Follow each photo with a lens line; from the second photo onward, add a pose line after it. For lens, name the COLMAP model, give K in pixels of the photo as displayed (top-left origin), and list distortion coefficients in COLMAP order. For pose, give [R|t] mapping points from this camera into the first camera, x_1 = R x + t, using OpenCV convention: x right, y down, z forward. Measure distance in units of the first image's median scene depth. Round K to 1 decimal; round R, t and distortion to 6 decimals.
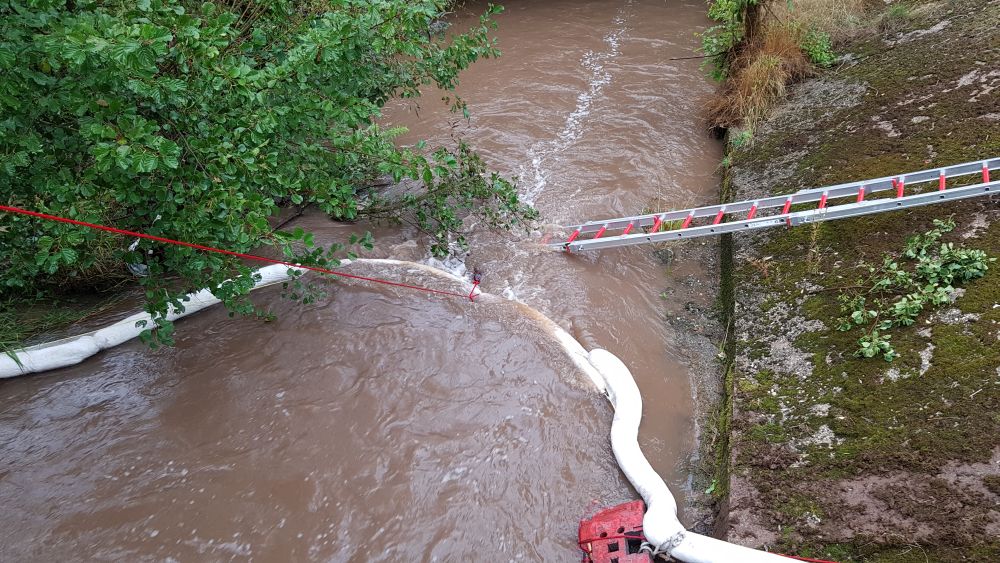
lens RADIAL K [[875.6, 0, 500.0], [0, 875.6, 281.5], [0, 0, 1]] dist [-0.055779, -0.015918]
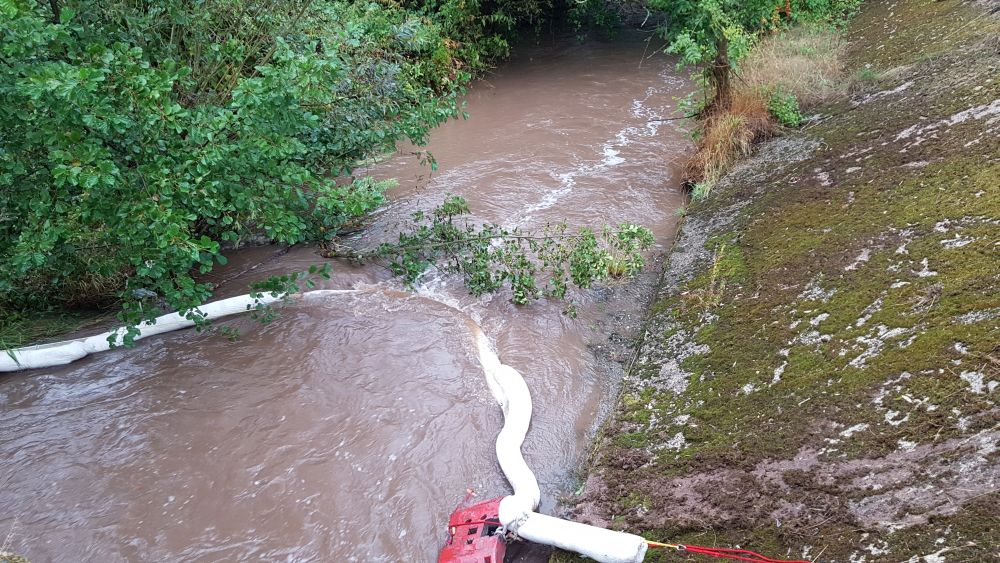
lens RADIAL K [[875.6, 0, 500.0], [0, 875.6, 281.5], [0, 0, 1]] dist [-0.055779, -0.015918]
pose [[0.992765, 0.023407, -0.117767, 0.247647], [-0.034122, 0.995375, -0.089805, 0.075115], [0.115120, 0.093174, 0.988972, -0.106766]]
